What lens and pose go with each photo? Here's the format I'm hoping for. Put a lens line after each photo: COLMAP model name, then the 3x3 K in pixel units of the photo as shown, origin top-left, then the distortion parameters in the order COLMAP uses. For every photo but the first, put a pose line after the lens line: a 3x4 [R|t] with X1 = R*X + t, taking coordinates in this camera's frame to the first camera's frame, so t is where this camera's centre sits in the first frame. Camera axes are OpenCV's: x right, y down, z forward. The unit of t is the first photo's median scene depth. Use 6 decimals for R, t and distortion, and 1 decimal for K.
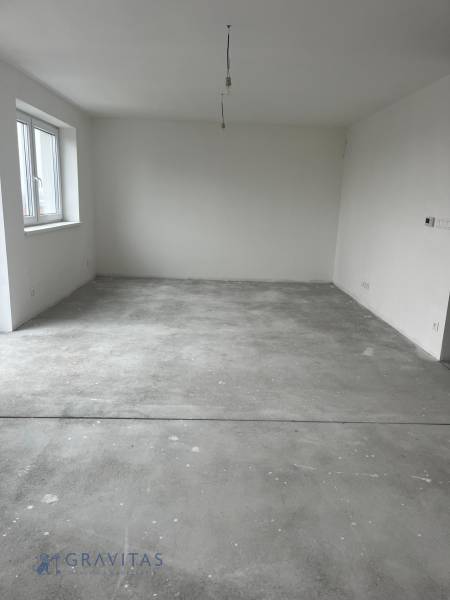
lens RADIAL K [[458.8, 0, 226.3], [0, 458.8, 302.5], [0, 0, 1]] dist [0.001176, -0.001700]
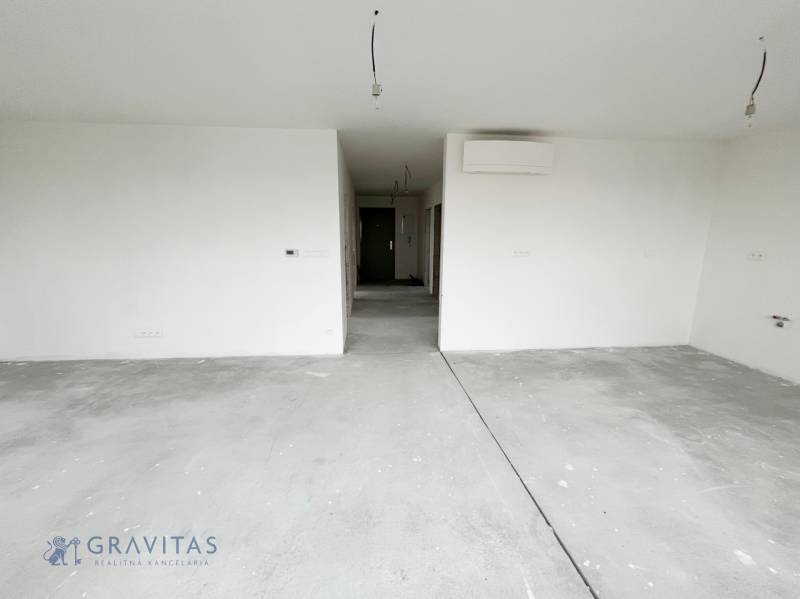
lens RADIAL K [[330.7, 0, 400.9], [0, 330.7, 303.0], [0, 0, 1]] dist [-0.001029, -0.000268]
pose [[-0.061571, -0.245438, 0.967455, -0.477551], [0.212625, 0.943819, 0.252974, -0.236287], [-0.975192, 0.221281, -0.005925, 0.855279]]
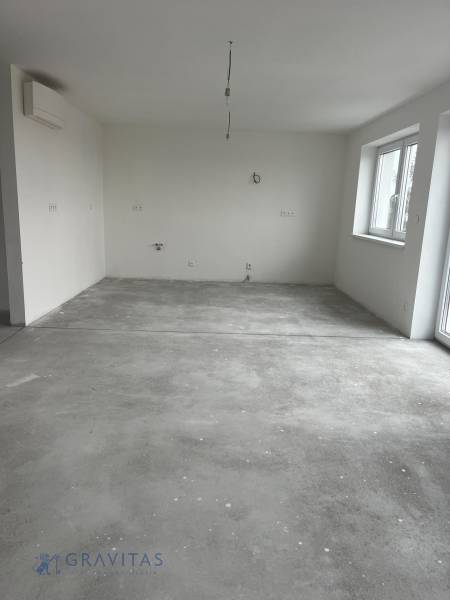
lens RADIAL K [[458.8, 0, 224.2], [0, 458.8, 299.1], [0, 0, 1]] dist [0.001176, -0.001700]
pose [[-0.997033, -0.076963, -0.001664, -0.018896], [-0.070945, 0.910254, 0.407927, -0.394134], [-0.029881, 0.406835, -0.913013, 1.815359]]
